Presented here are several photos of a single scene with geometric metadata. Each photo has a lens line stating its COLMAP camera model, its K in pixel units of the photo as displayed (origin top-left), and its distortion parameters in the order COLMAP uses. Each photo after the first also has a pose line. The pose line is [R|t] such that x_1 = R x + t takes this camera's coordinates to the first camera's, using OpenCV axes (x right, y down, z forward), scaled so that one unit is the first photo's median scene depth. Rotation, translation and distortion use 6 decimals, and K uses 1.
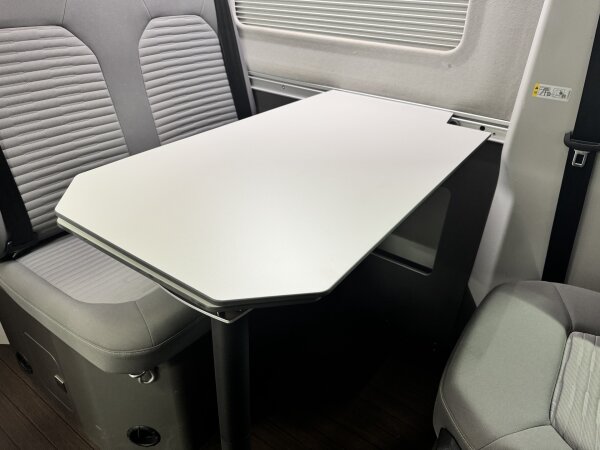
lens RADIAL K [[425.5, 0, 300.0], [0, 425.5, 225.0], [0, 0, 1]] dist [-0.006083, 0.001008]
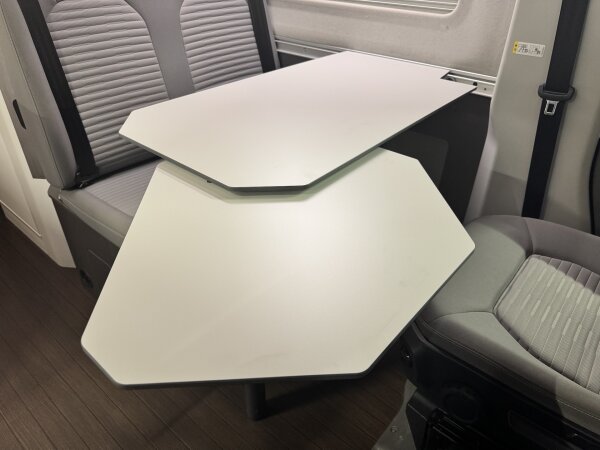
lens RADIAL K [[425.5, 0, 300.0], [0, 425.5, 225.0], [0, 0, 1]] dist [-0.006083, 0.001008]
pose [[0.996099, 0.030825, -0.082680, 0.070965], [-0.025940, 0.997890, 0.059519, 0.091601], [0.084340, -0.057143, 0.994797, -0.185476]]
